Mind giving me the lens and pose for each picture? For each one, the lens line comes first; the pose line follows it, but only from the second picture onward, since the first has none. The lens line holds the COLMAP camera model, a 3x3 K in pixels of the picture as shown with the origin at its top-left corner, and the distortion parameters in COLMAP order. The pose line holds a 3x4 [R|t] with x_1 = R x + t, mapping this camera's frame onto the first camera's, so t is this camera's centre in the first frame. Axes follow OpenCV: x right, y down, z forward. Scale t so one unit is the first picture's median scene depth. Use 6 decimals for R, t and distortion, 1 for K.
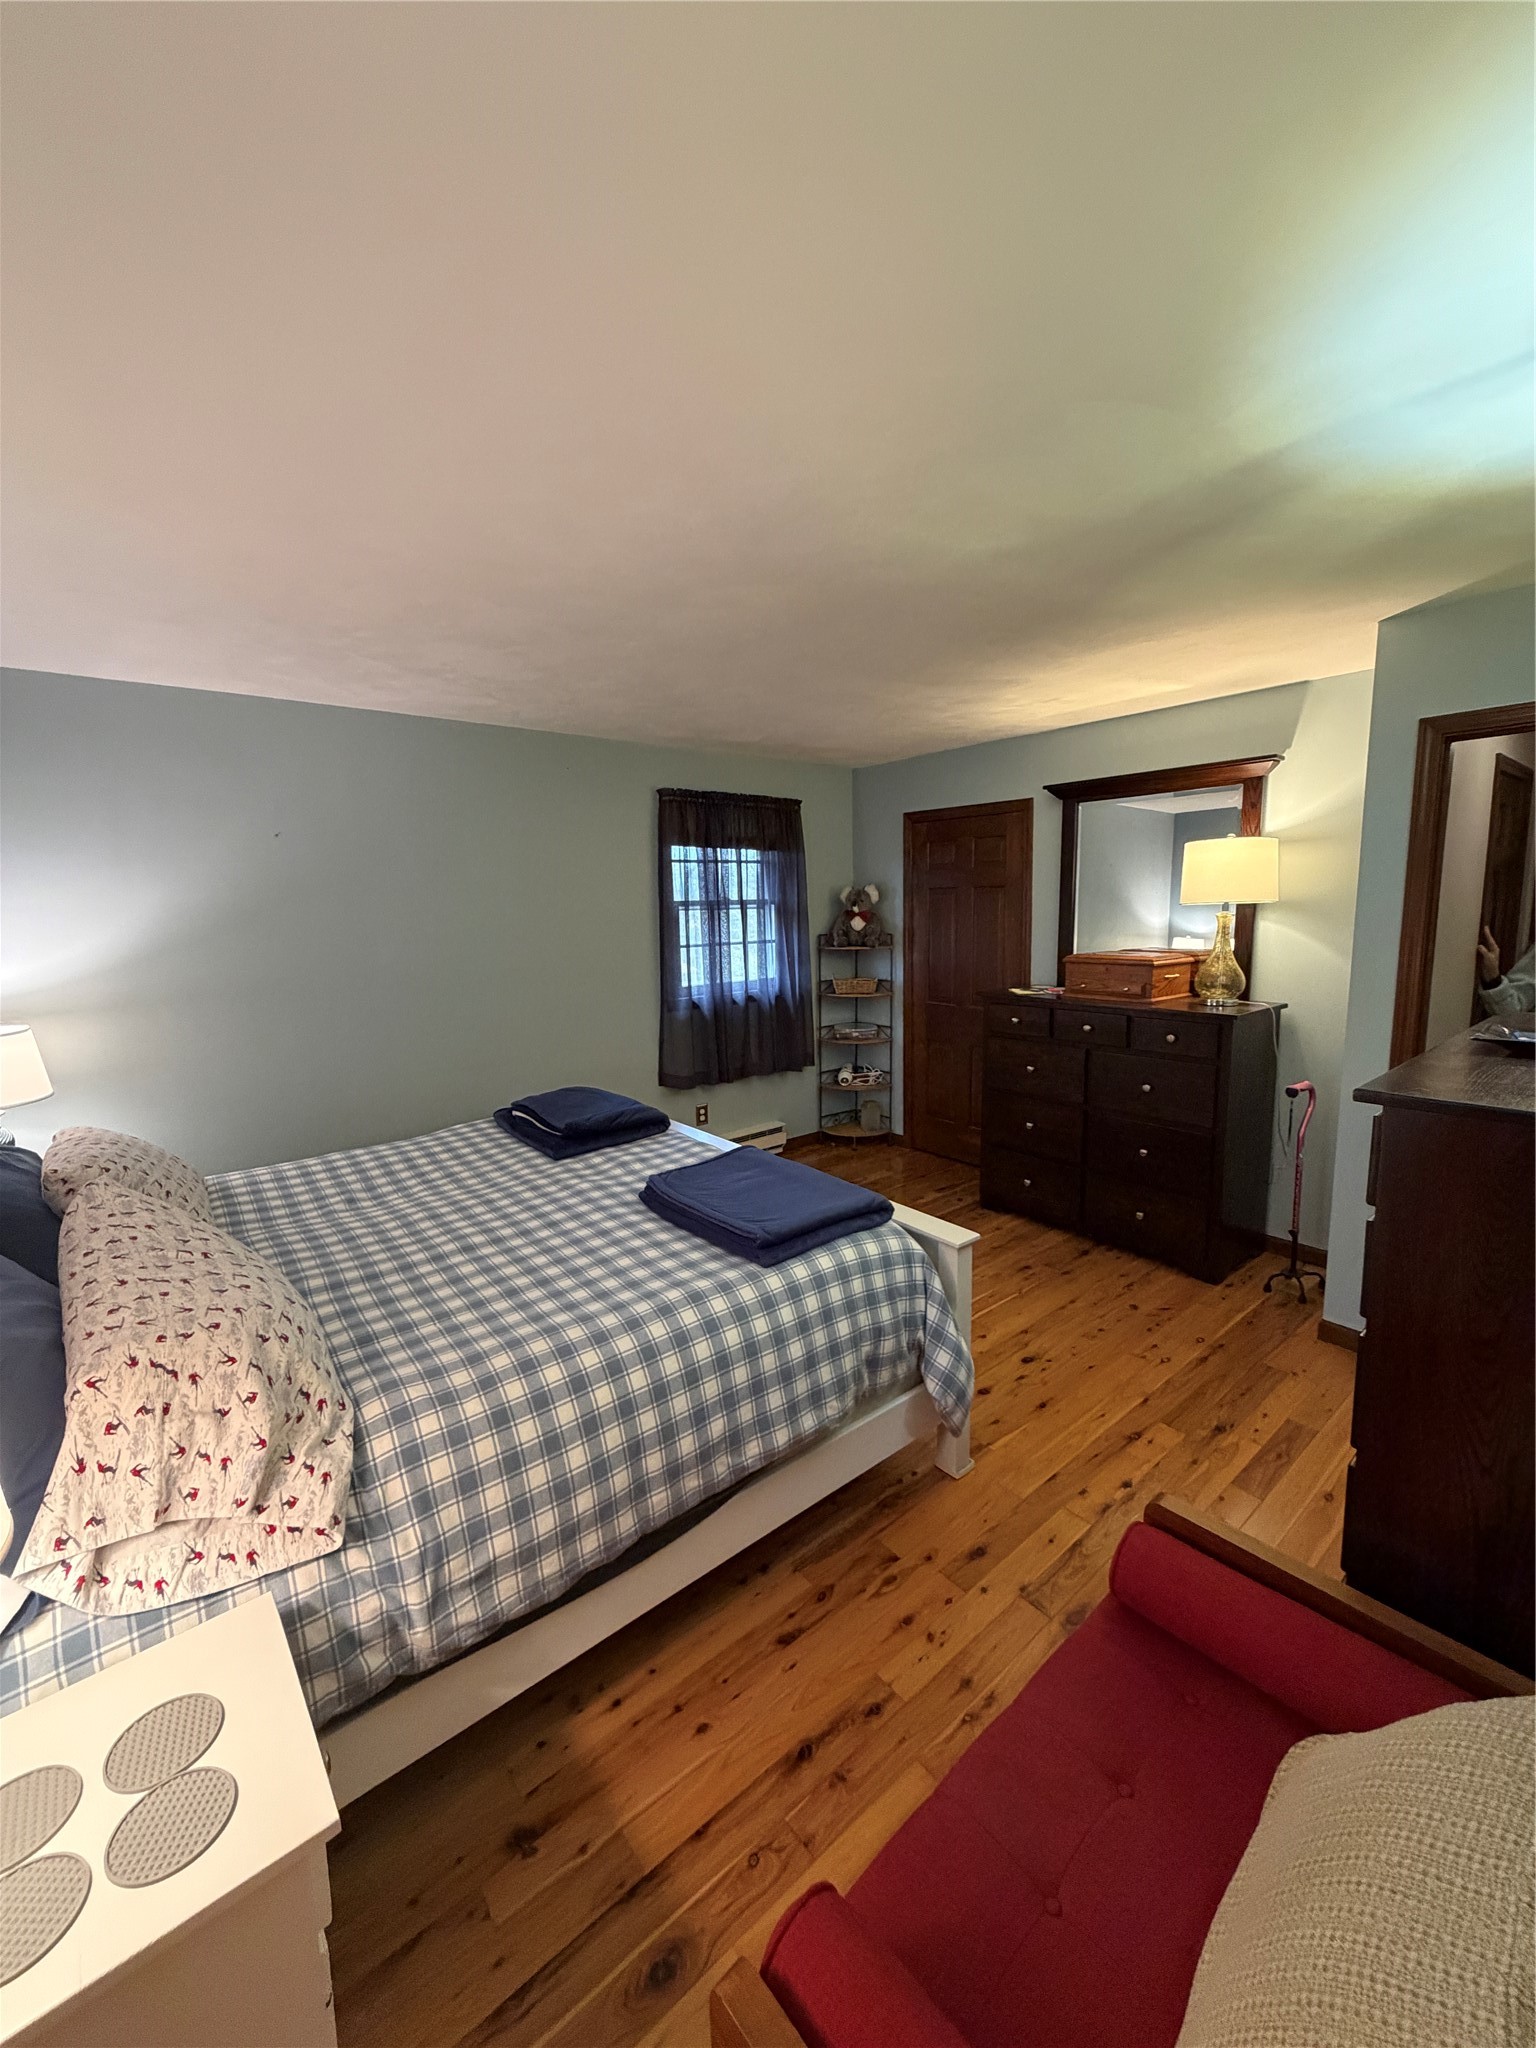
lens RADIAL K [[830.5, 0, 768.0], [0, 830.5, 1024.0], [0, 0, 1]] dist [-0.000836, 0.000202]
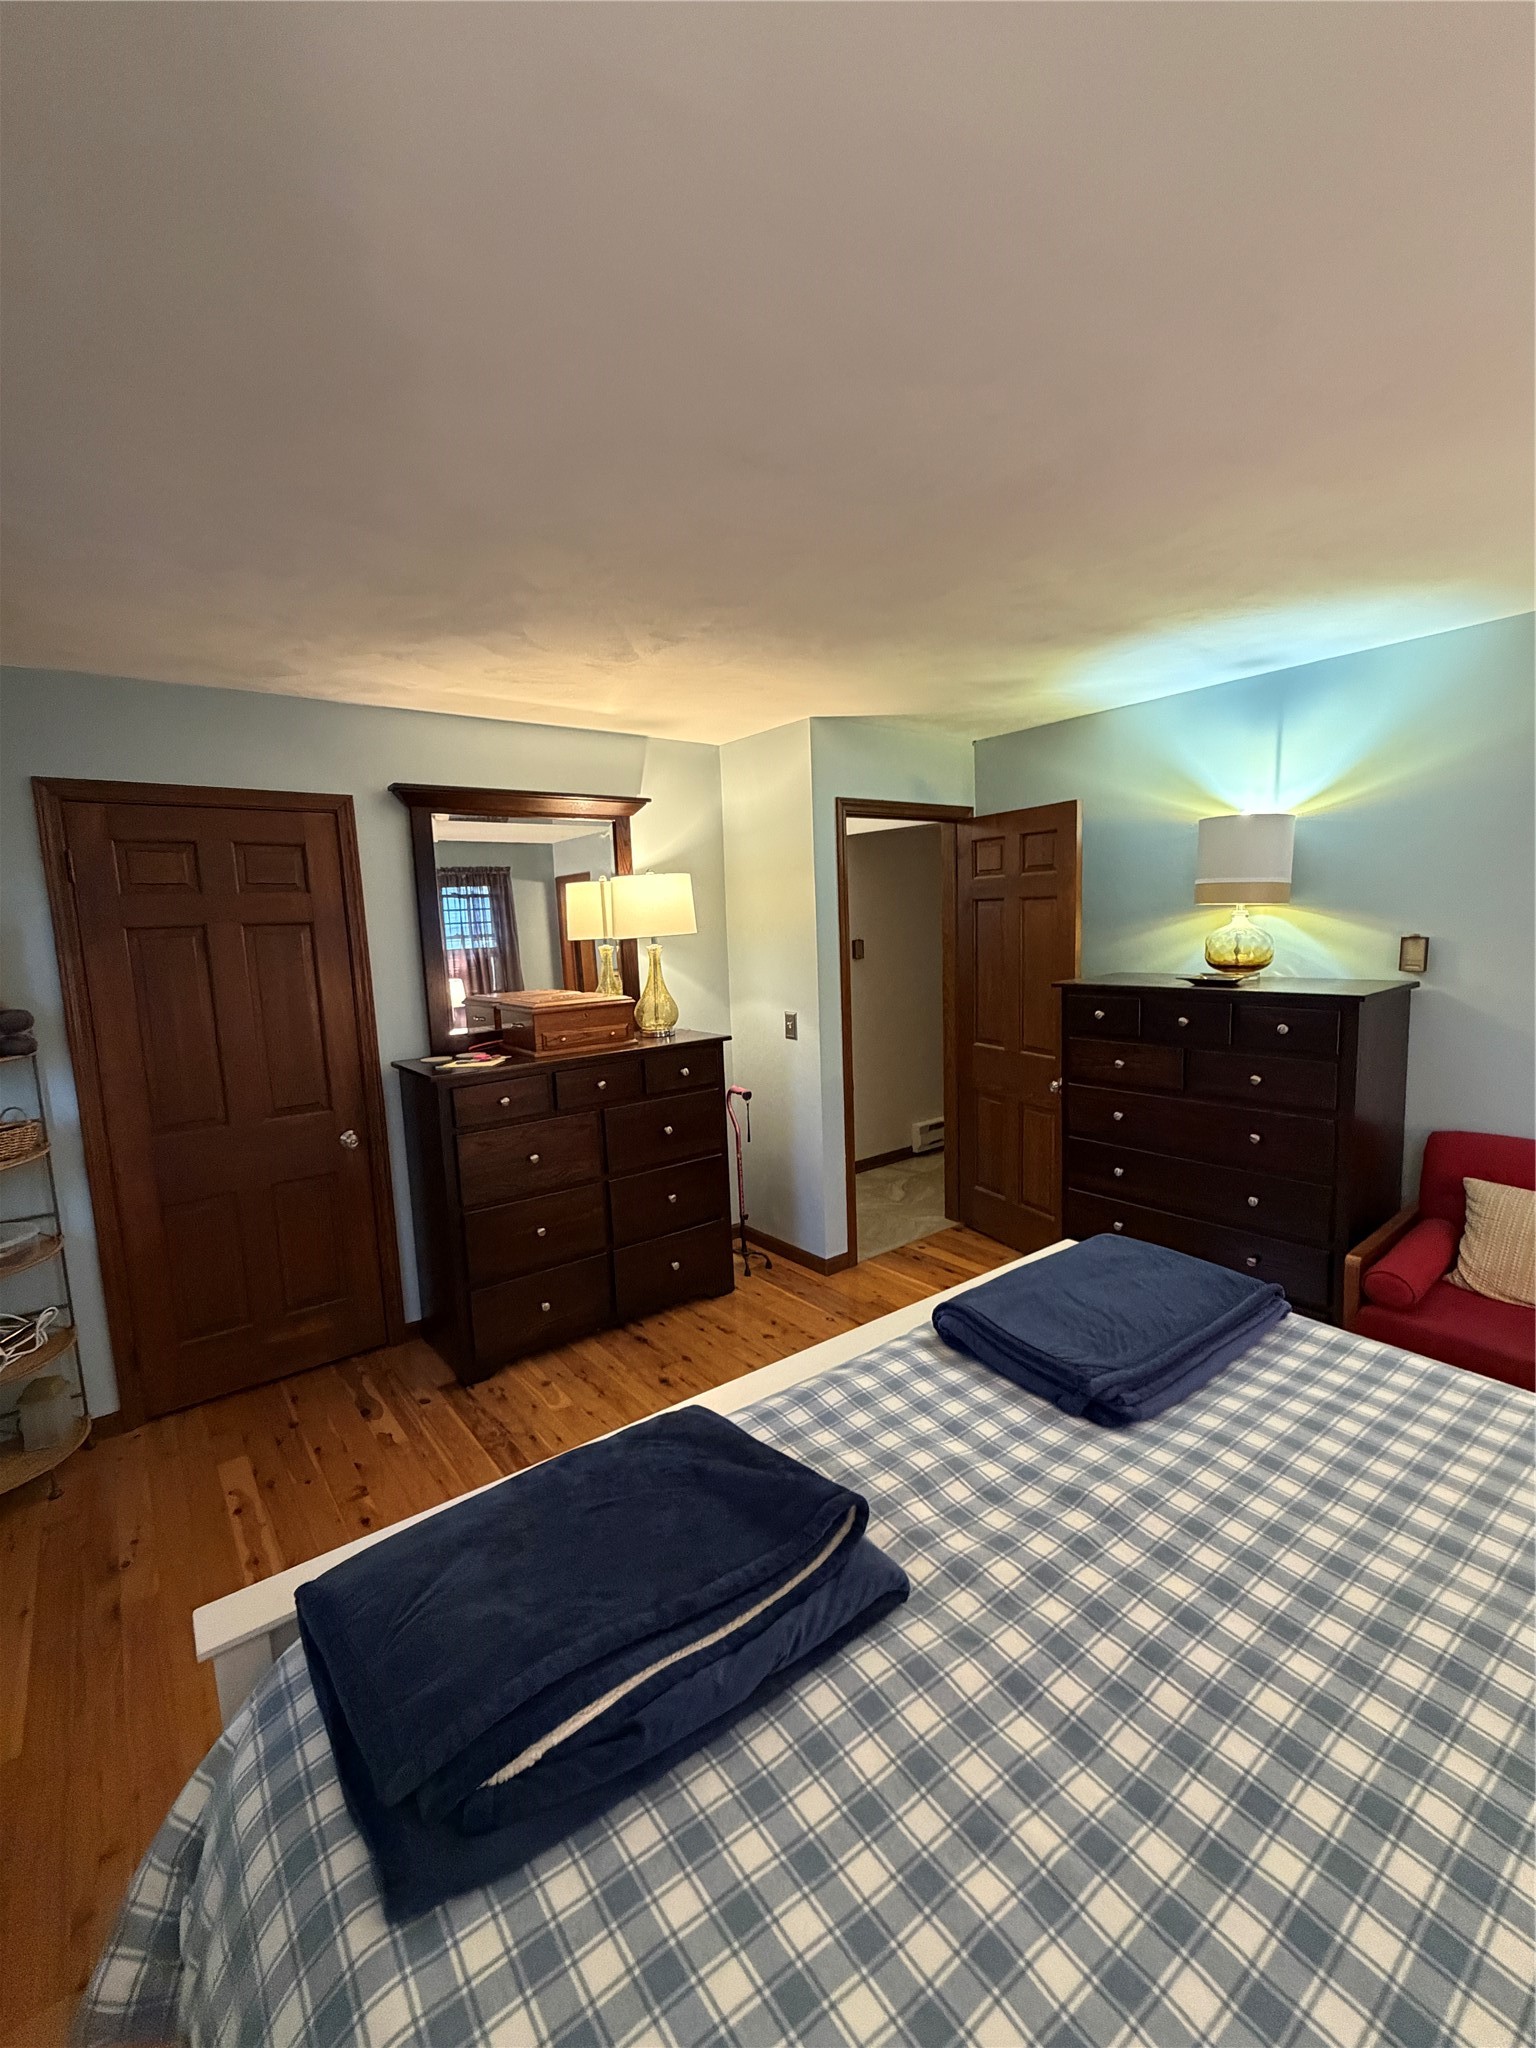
lens RADIAL K [[872.4, 0, 768.0], [0, 872.4, 1024.0], [0, 0, 1]] dist [-0.000109, 0.000043]
pose [[0.024570, -0.098967, 0.994787, -0.499878], [0.190648, 0.977289, 0.092517, -0.106172], [-0.981351, 0.187381, 0.042880, 0.800324]]
